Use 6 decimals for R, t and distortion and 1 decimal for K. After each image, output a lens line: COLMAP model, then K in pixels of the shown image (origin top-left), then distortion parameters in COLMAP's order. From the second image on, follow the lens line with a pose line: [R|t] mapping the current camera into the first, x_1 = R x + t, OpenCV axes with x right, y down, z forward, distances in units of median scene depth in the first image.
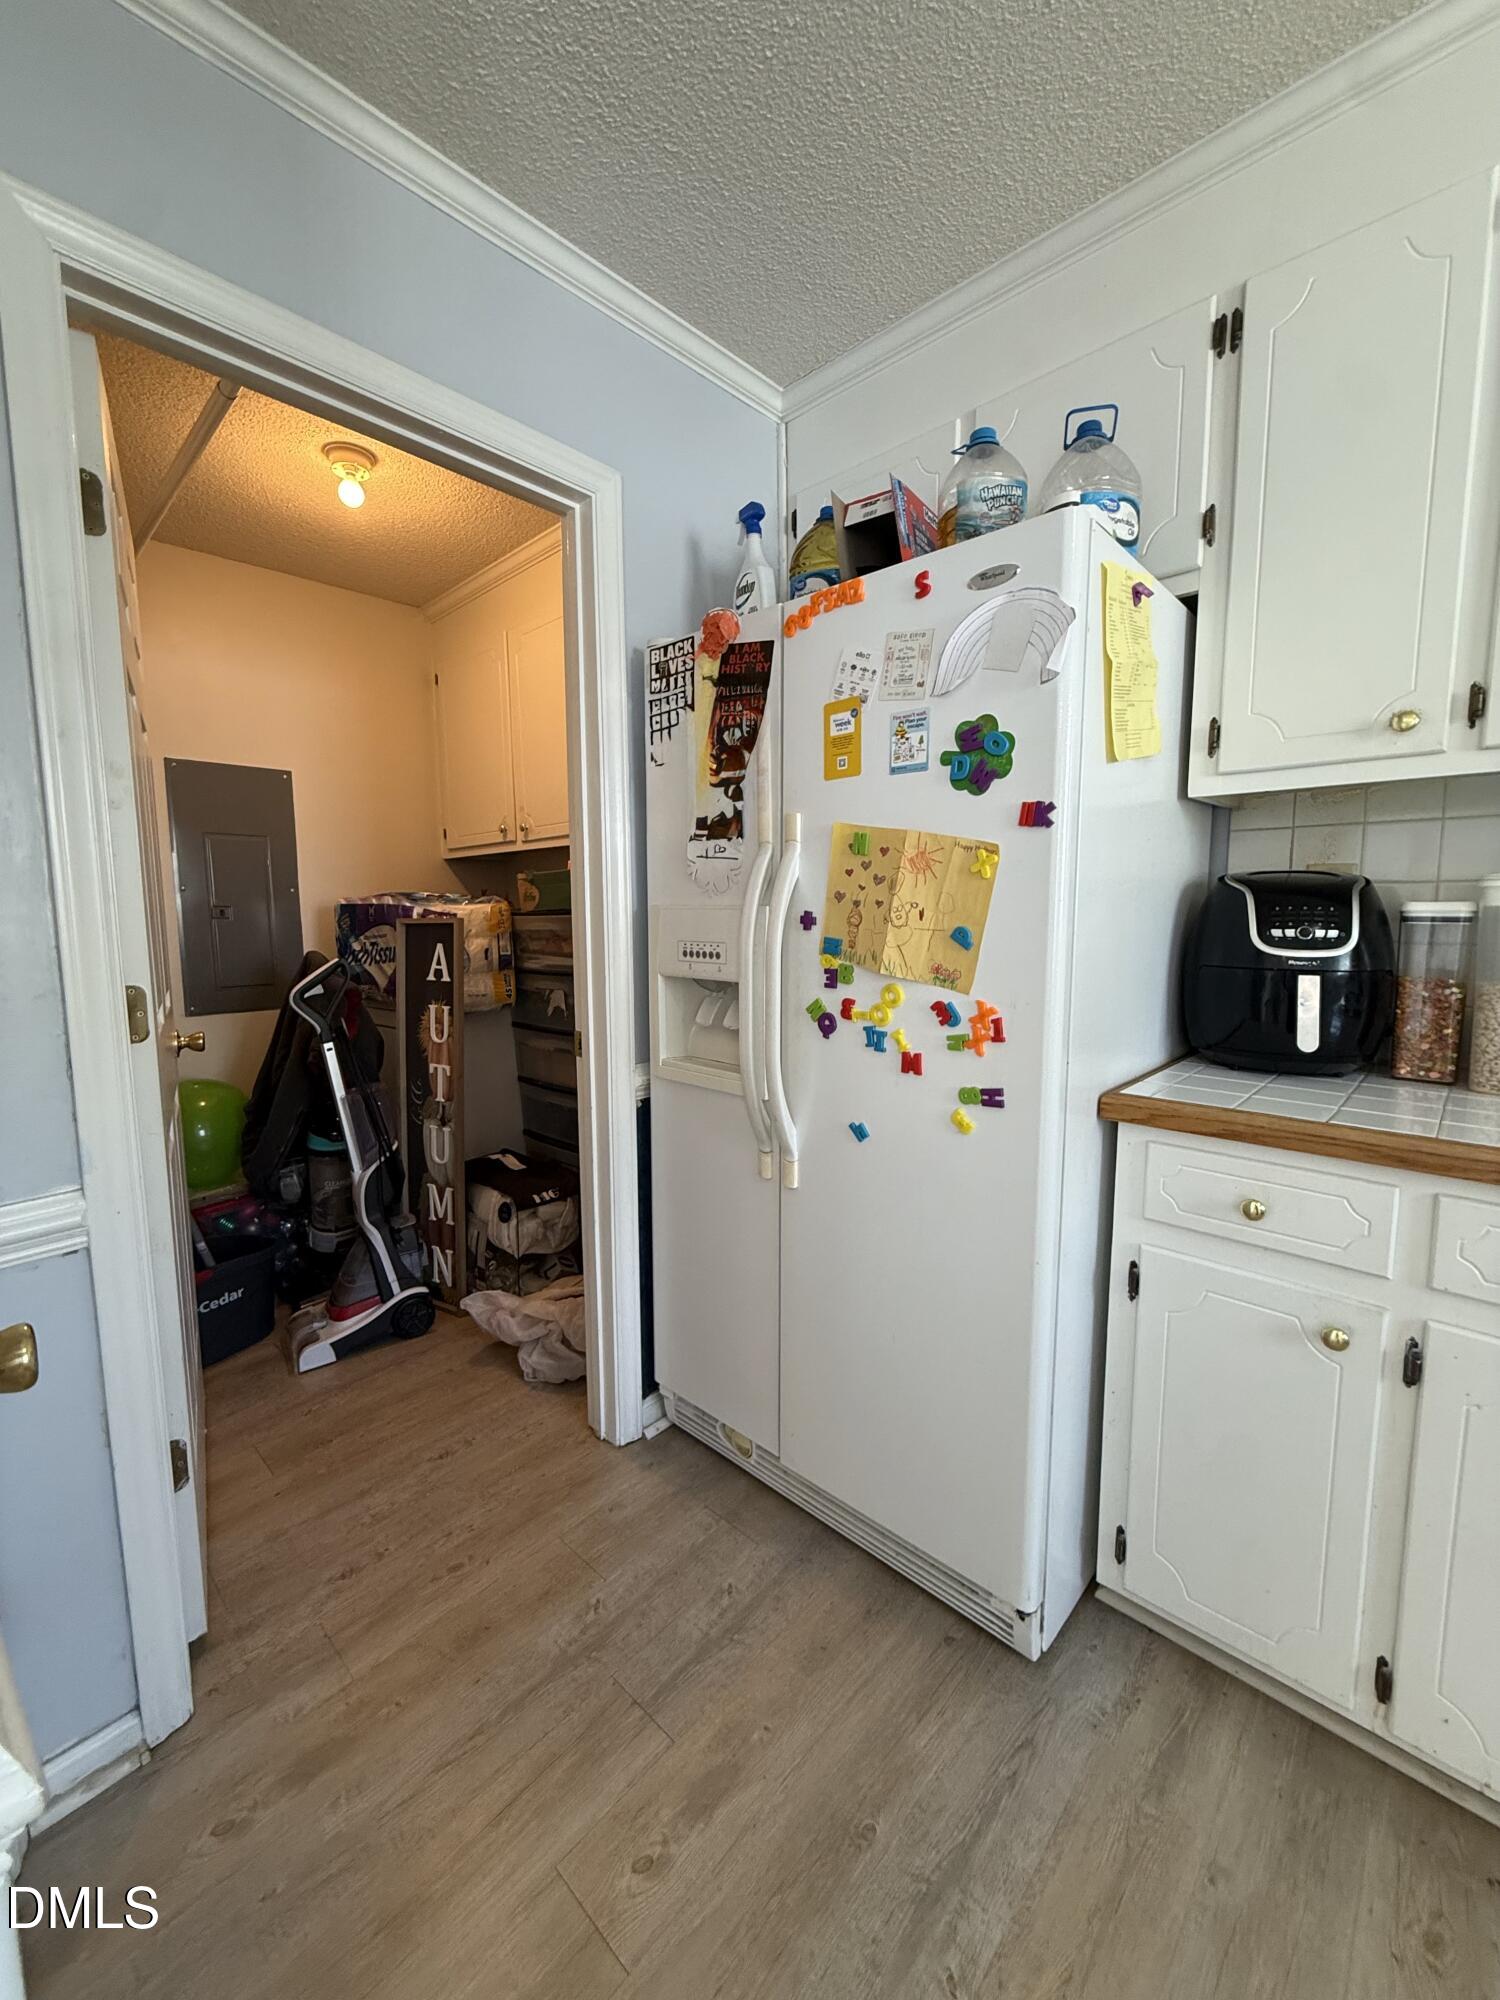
lens RADIAL K [[796.0, 0, 748.5], [0, 796.0, 995.1], [0, 0, 1]] dist [-0.001987, 0.000311]
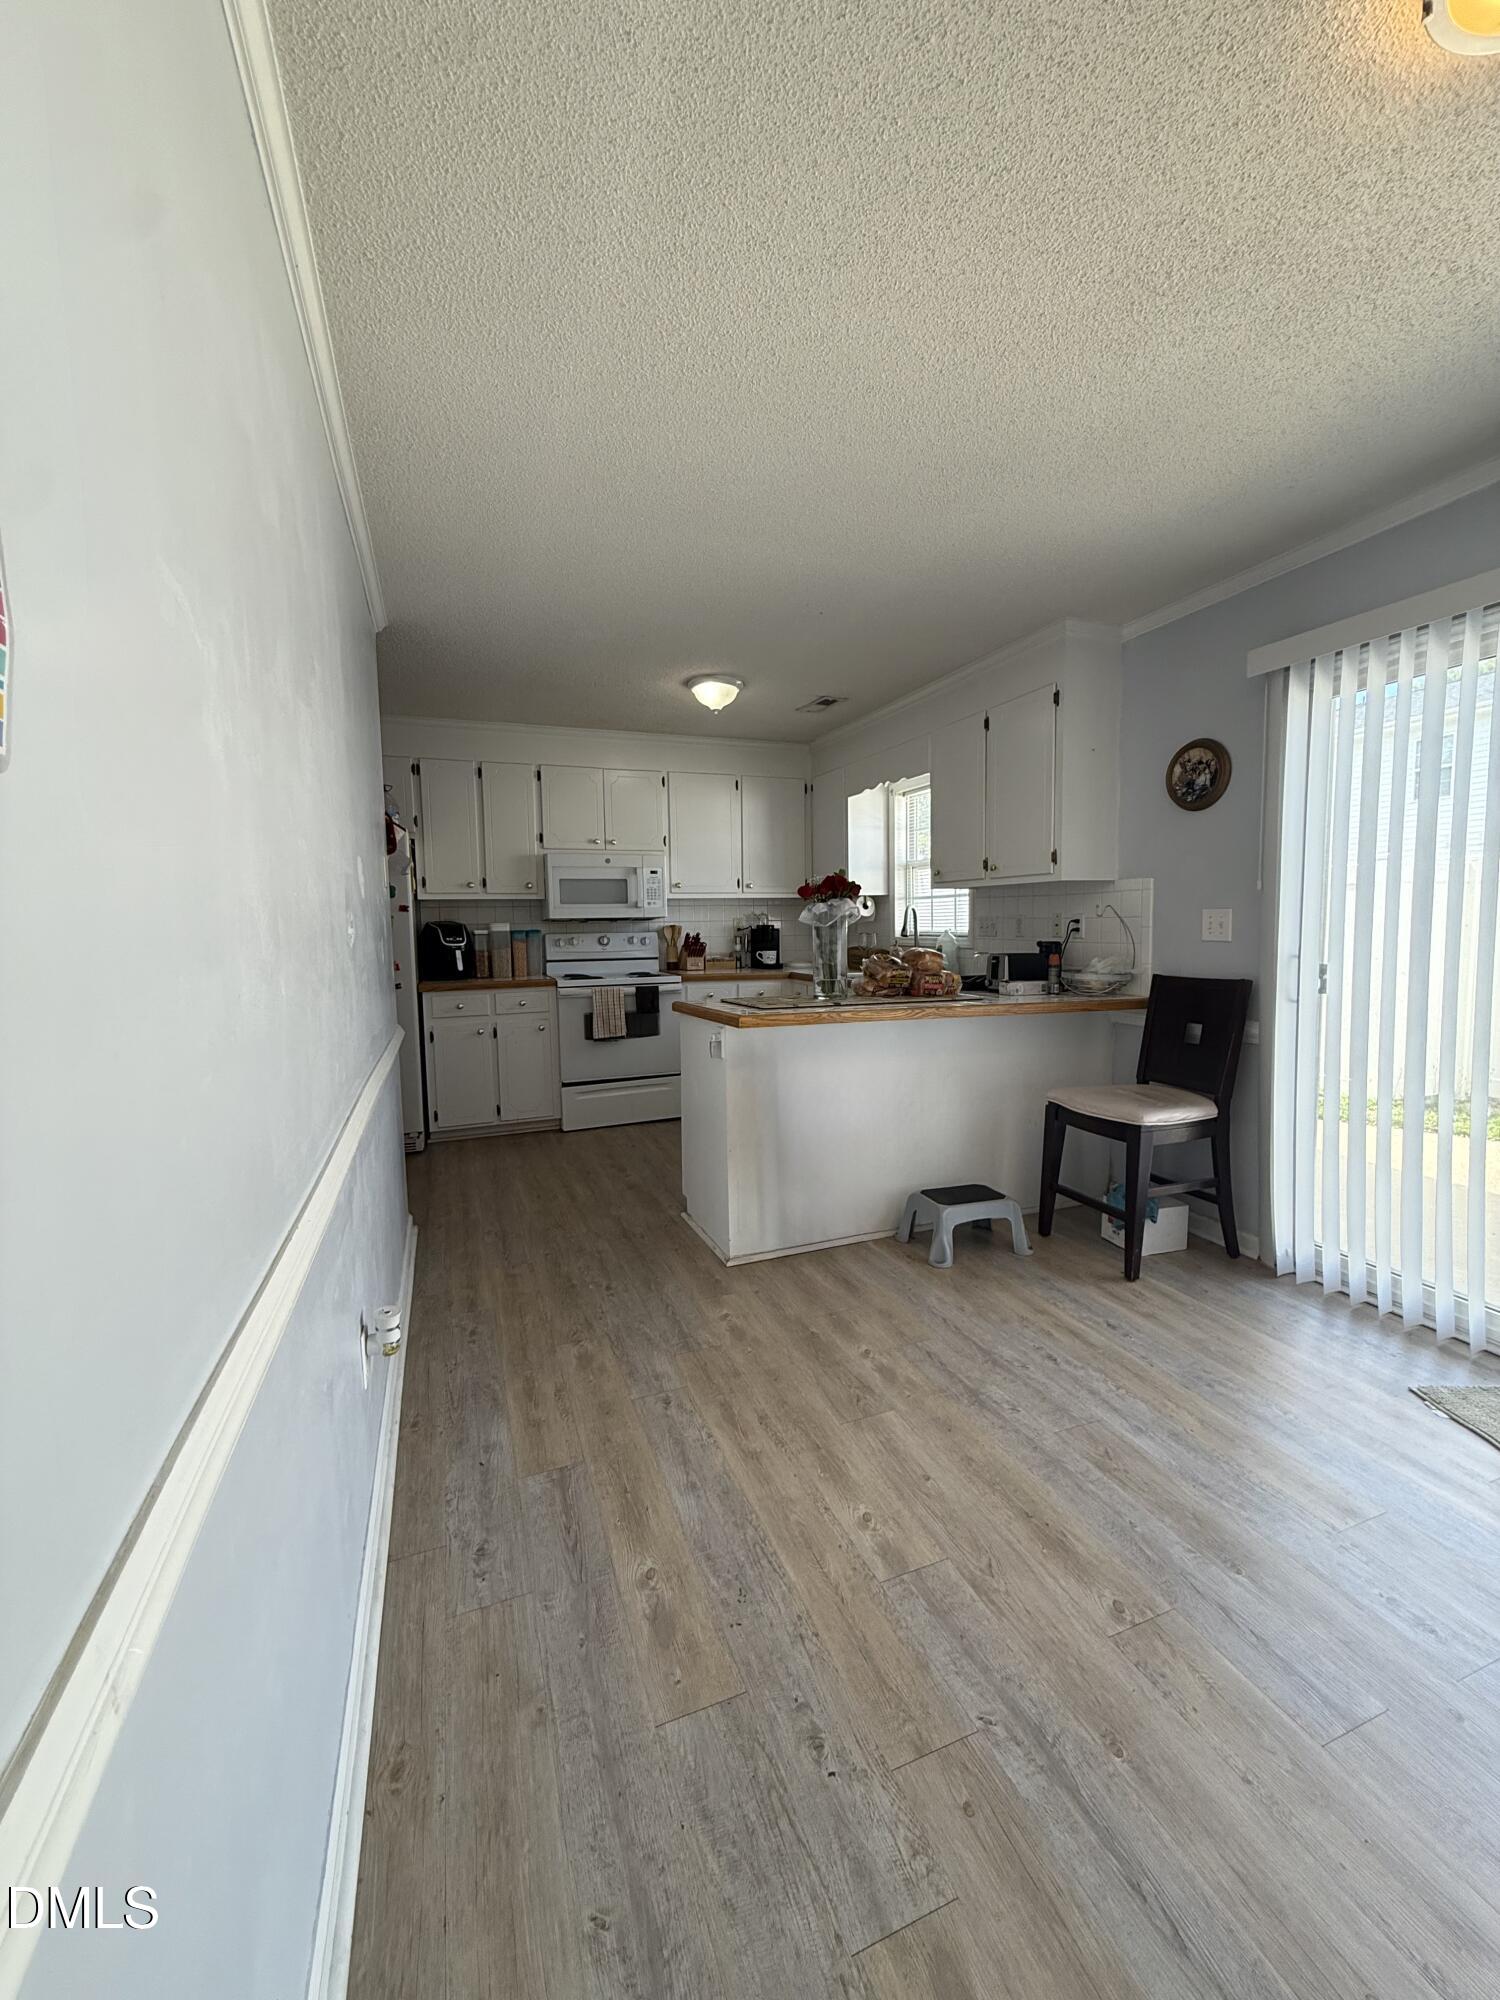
lens RADIAL K [[796.0, 0, 750.5], [0, 796.0, 995.6], [0, 0, 1]] dist [-0.001987, 0.000311]
pose [[0.434853, -0.083971, 0.896578, -2.051928], [0.112077, 0.992948, 0.038638, 0.195353], [-0.893499, 0.083684, 0.441198, -1.845215]]
